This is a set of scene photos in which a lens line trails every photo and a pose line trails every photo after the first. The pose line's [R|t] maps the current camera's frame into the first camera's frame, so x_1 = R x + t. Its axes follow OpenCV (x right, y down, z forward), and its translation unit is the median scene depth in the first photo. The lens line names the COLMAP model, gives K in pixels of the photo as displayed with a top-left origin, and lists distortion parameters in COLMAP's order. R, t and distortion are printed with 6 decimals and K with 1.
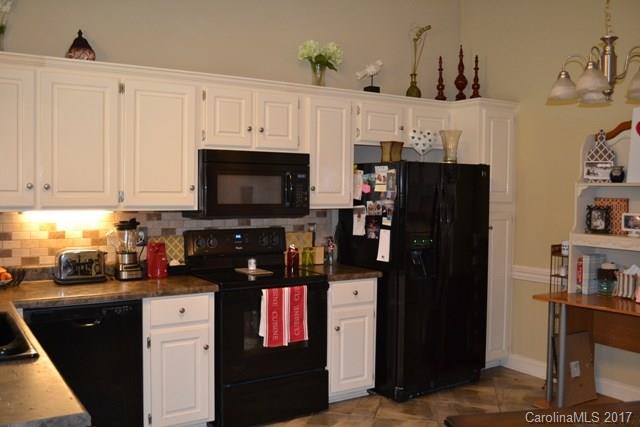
lens RADIAL K [[600.6, 0, 320.0], [0, 600.6, 213.5], [0, 0, 1]] dist [-0.074198, 0.000771]
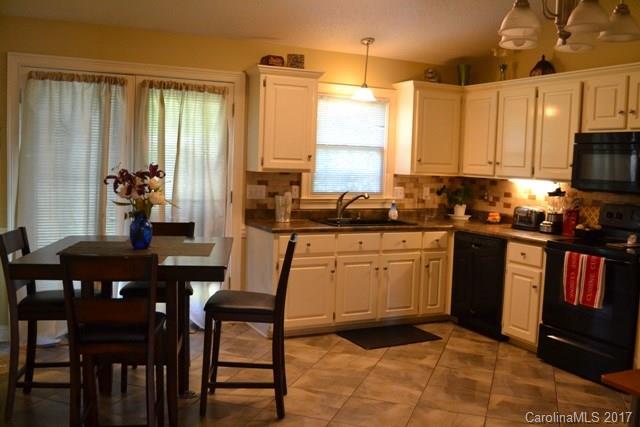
lens RADIAL K [[600.6, 0, 320.0], [0, 600.6, 213.5], [0, 0, 1]] dist [-0.074198, 0.000771]
pose [[-0.101211, 0.070770, -0.992345, 1.081050], [-0.078799, 0.993763, 0.078908, 0.001372], [0.991739, 0.086182, -0.095003, 0.620312]]
